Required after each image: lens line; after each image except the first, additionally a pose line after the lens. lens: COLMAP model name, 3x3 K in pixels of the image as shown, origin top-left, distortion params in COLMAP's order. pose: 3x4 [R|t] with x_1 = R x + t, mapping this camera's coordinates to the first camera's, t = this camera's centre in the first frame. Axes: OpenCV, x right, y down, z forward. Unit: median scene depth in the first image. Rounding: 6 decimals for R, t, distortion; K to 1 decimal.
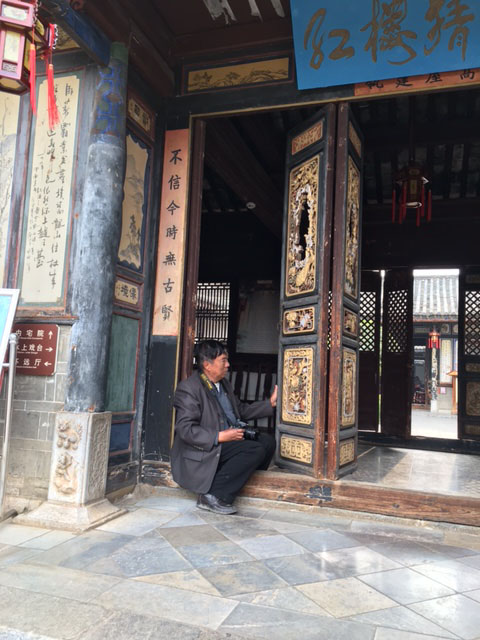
lens RADIAL K [[540.6, 0, 240.1], [0, 540.6, 319.3], [0, 0, 1]] dist [0.090411, -0.097726]
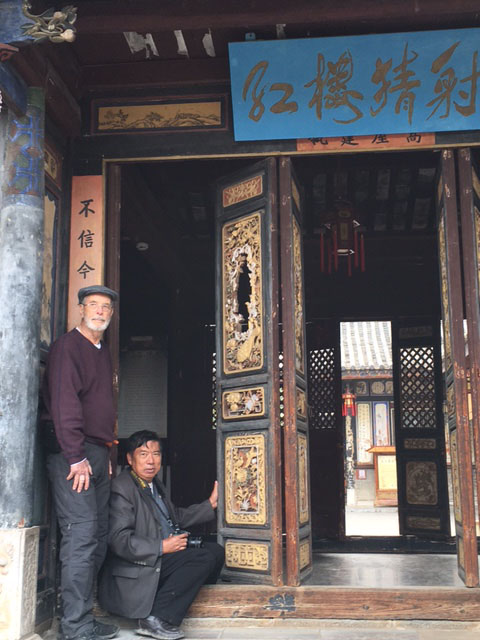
lens RADIAL K [[847.3, 0, 240.2], [0, 847.3, 321.9], [0, 0, 1]] dist [0.081218, 0.000000]
pose [[0.971987, -0.016848, 0.234432, -0.208509], [0.031320, 0.997817, -0.058143, -0.047561], [-0.232941, 0.063857, 0.970392, -0.307026]]
